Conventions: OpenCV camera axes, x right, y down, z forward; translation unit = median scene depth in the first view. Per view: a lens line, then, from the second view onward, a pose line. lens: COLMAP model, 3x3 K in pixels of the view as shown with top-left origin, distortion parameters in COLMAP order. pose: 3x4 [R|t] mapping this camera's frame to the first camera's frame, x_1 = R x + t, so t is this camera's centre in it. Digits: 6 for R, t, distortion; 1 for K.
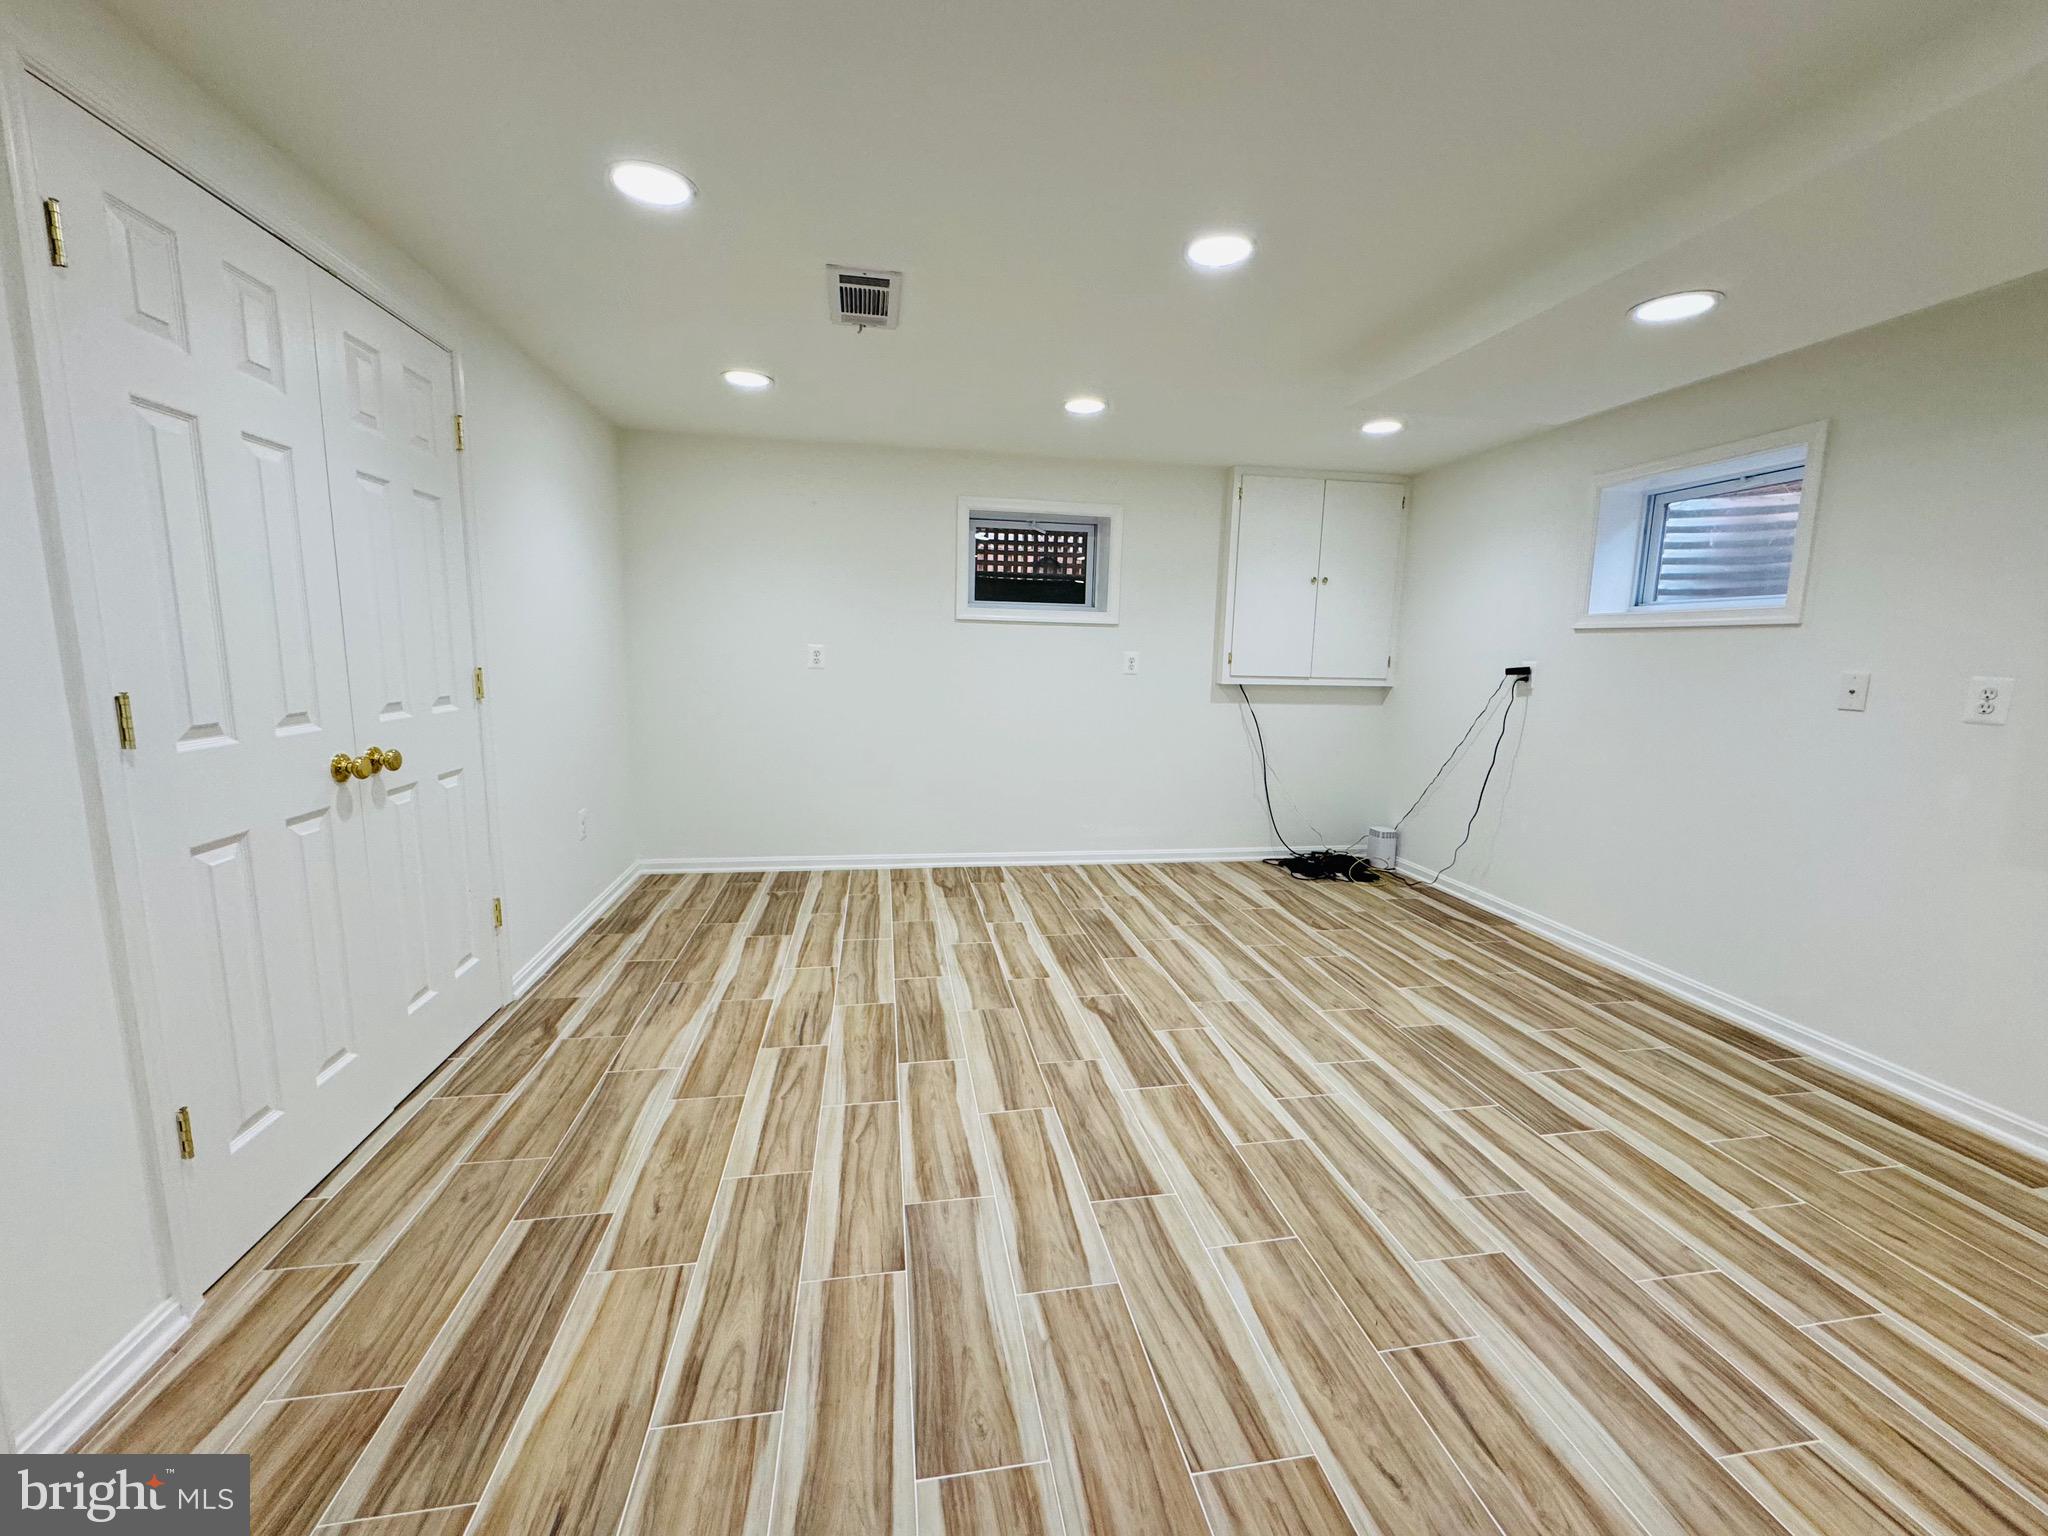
lens RADIAL K [[815.4, 0, 1018.5], [0, 815.4, 766.2], [0, 0, 1]] dist [-0.002852, 0.000216]
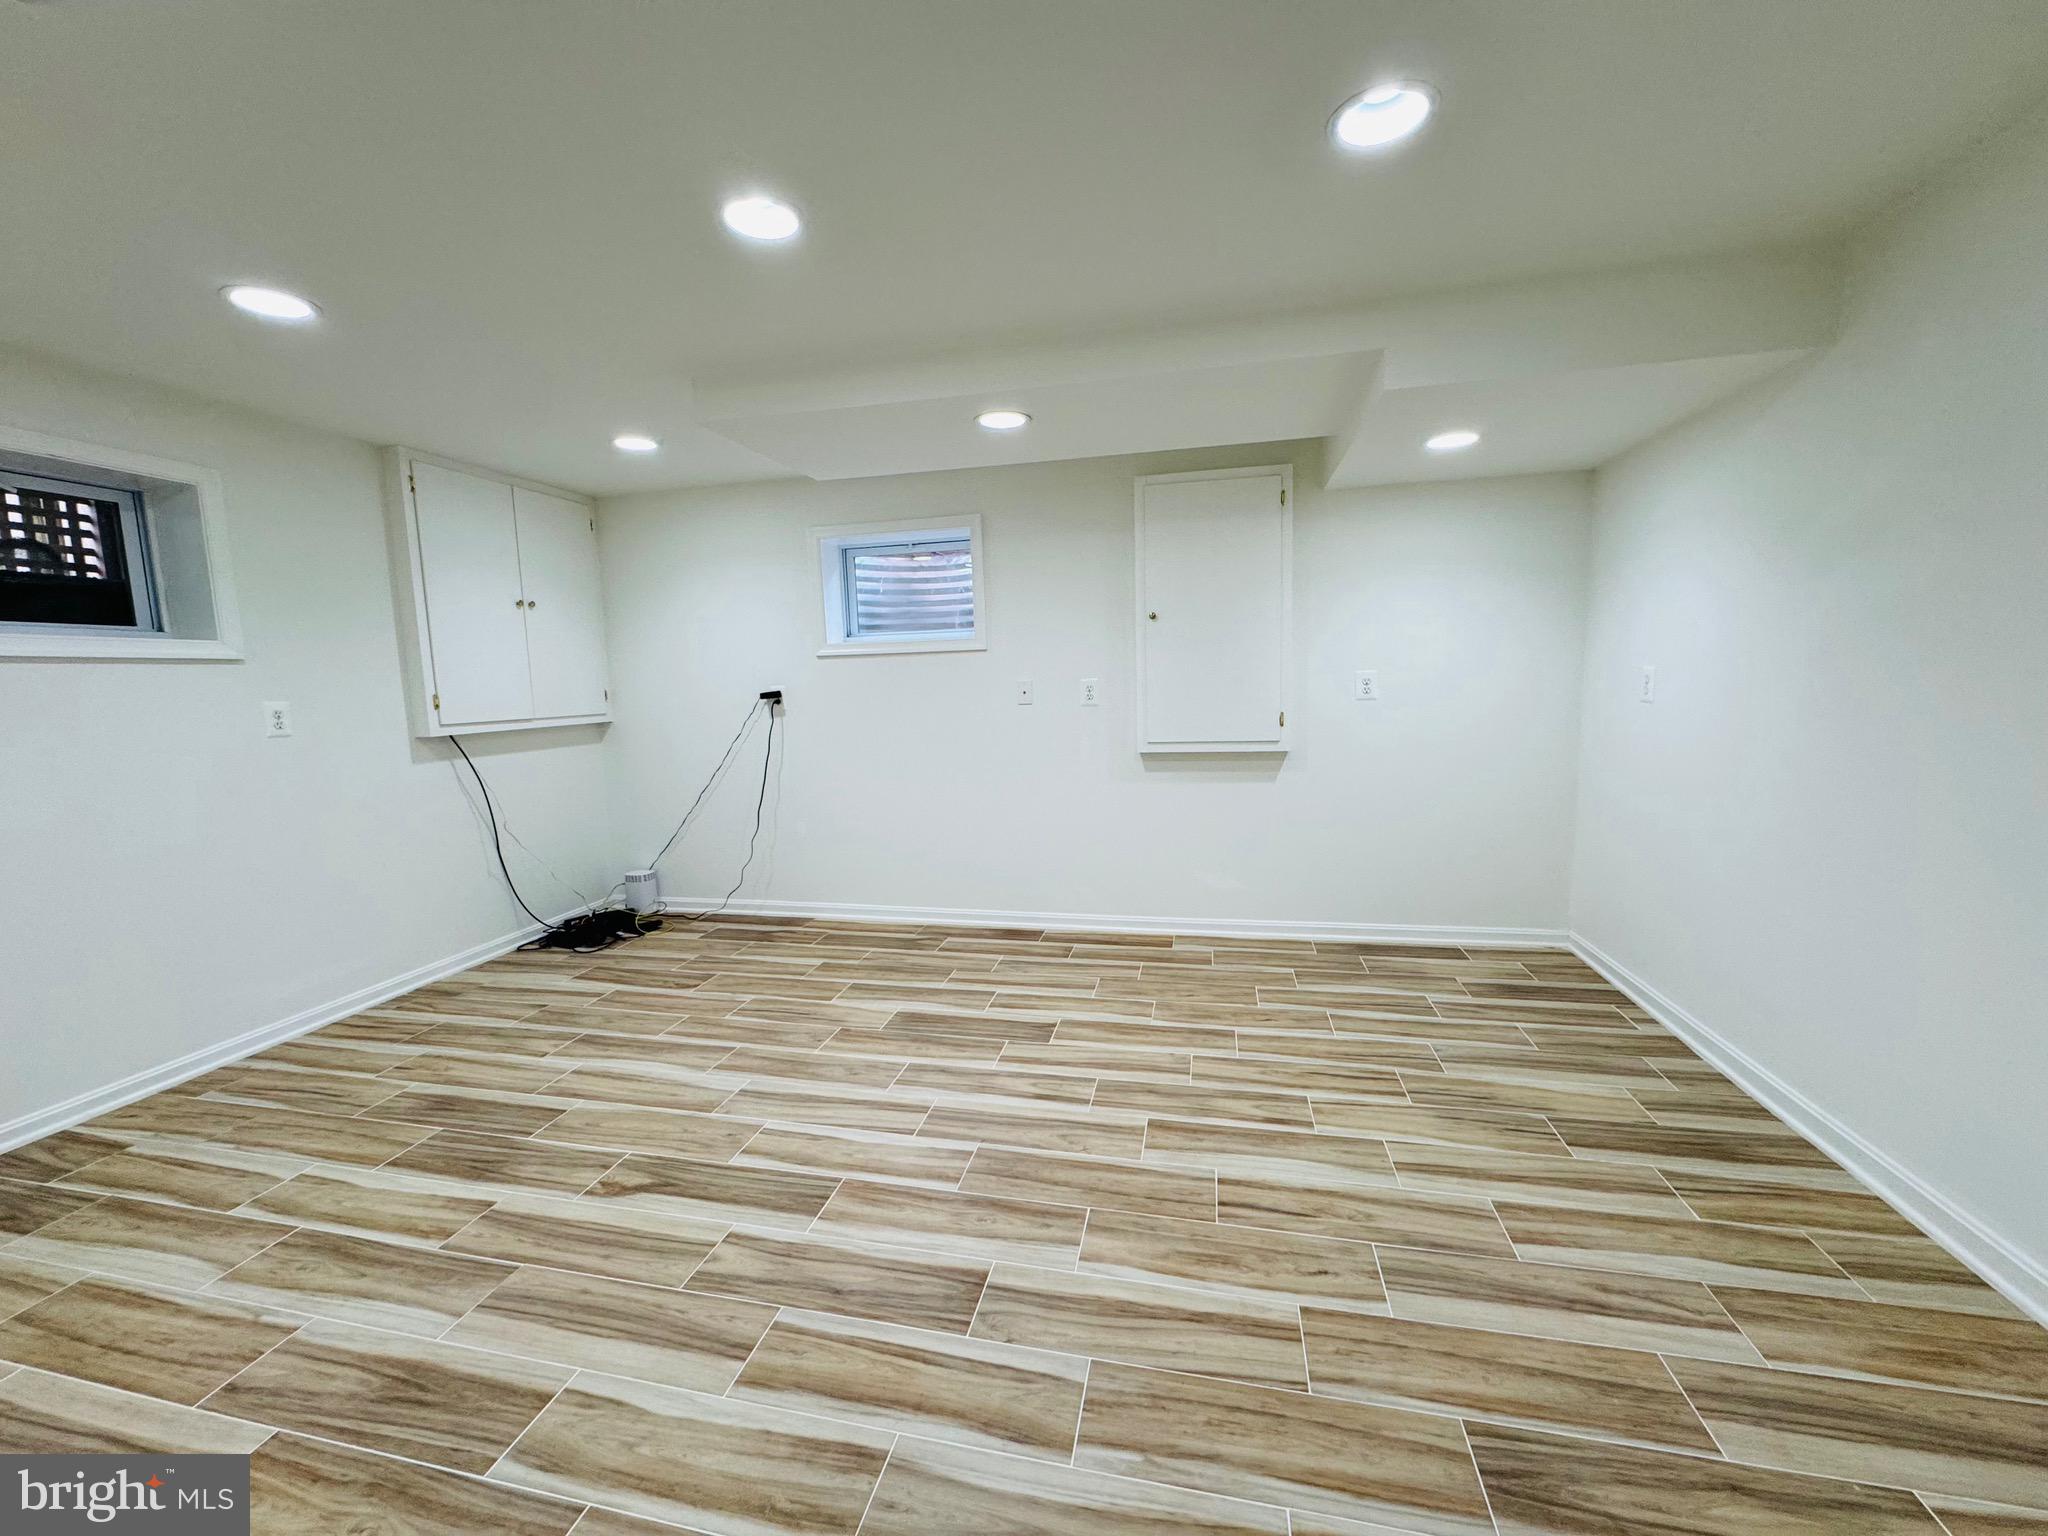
lens RADIAL K [[815.4, 0, 1020.6], [0, 815.4, 776.5], [0, 0, 1]] dist [-0.002852, 0.000216]
pose [[0.379687, -0.146055, 0.913513, -0.357846], [0.169606, 0.981712, 0.086465, -0.059751], [-0.909435, 0.122108, 0.397515, 0.339847]]
